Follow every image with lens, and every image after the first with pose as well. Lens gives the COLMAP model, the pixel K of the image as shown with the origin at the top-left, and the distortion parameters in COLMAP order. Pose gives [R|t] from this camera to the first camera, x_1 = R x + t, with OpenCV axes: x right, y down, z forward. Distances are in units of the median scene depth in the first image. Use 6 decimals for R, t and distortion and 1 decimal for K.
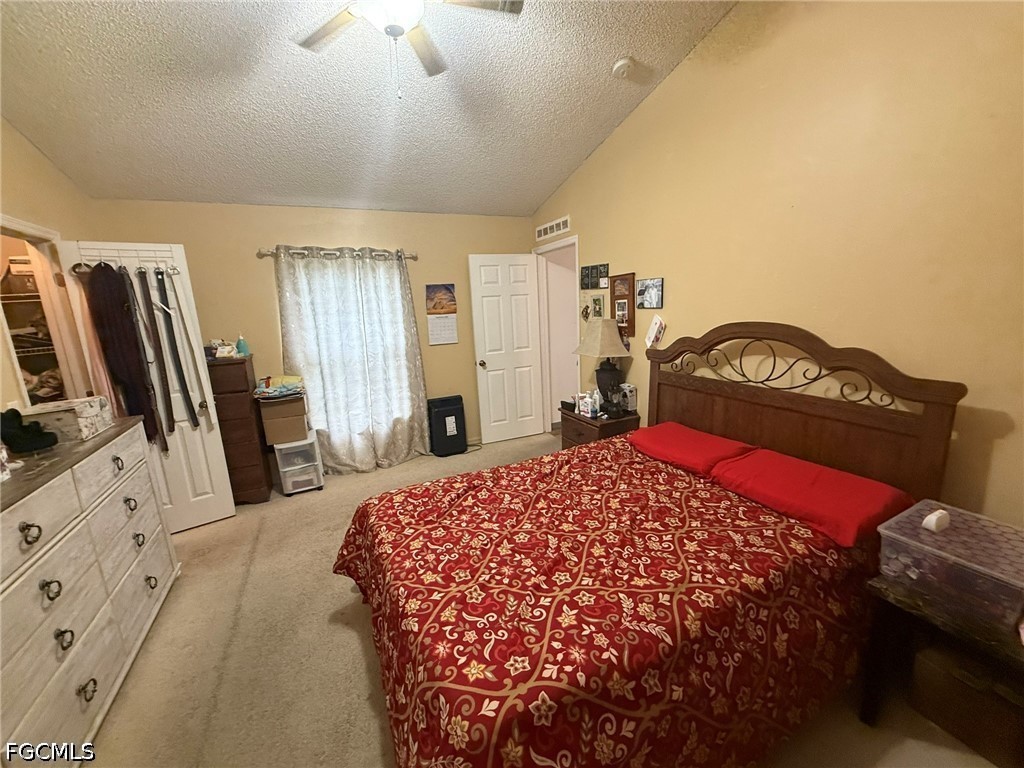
lens RADIAL K [[407.4, 0, 510.4], [0, 407.4, 386.2], [0, 0, 1]] dist [-0.001241, 0.000550]
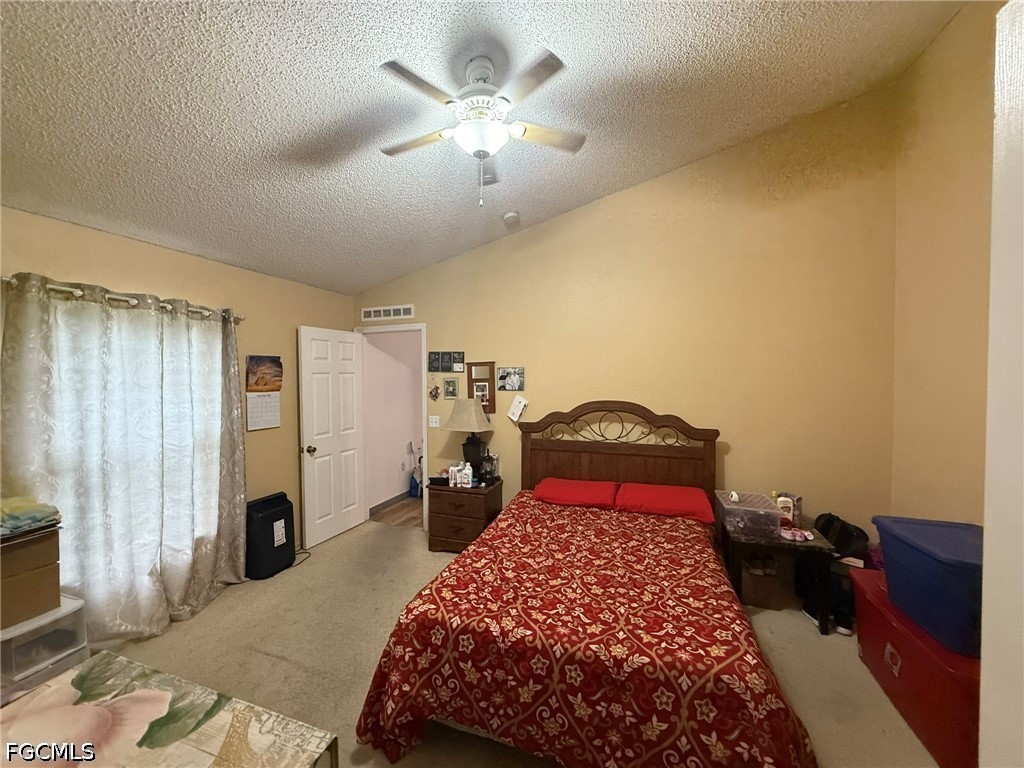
lens RADIAL K [[407.4, 0, 511.9], [0, 407.4, 384.7], [0, 0, 1]] dist [-0.001241, 0.000550]
pose [[0.697982, 0.030345, 0.715472, -0.495064], [0.113162, 0.981875, -0.152040, -0.014988], [-0.707117, 0.187086, 0.681897, 0.122067]]
